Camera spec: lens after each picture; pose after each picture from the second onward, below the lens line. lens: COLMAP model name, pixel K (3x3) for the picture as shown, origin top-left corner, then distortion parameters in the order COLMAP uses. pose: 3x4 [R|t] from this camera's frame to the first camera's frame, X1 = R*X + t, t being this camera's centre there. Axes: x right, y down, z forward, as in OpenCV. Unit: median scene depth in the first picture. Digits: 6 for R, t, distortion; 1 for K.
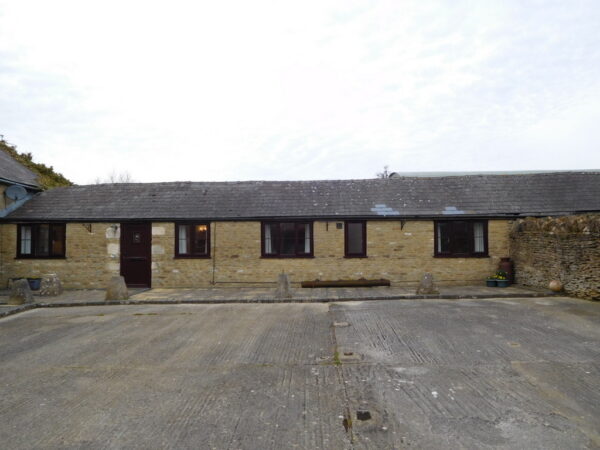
lens RADIAL K [[448.7, 0, 306.5], [0, 448.7, 227.2], [0, 0, 1]] dist [-0.007765, -0.001183]
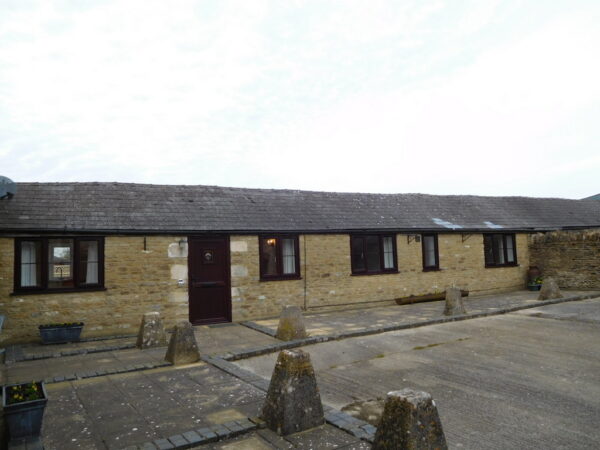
lens RADIAL K [[479.8, 0, 300.2], [0, 479.8, 244.8], [0, 0, 1]] dist [0.003191, 0.002688]
pose [[0.844806, -0.007941, 0.535014, -0.689196], [0.017587, 0.999762, -0.012932, 0.017990], [-0.534784, 0.020335, 0.844744, 0.250913]]
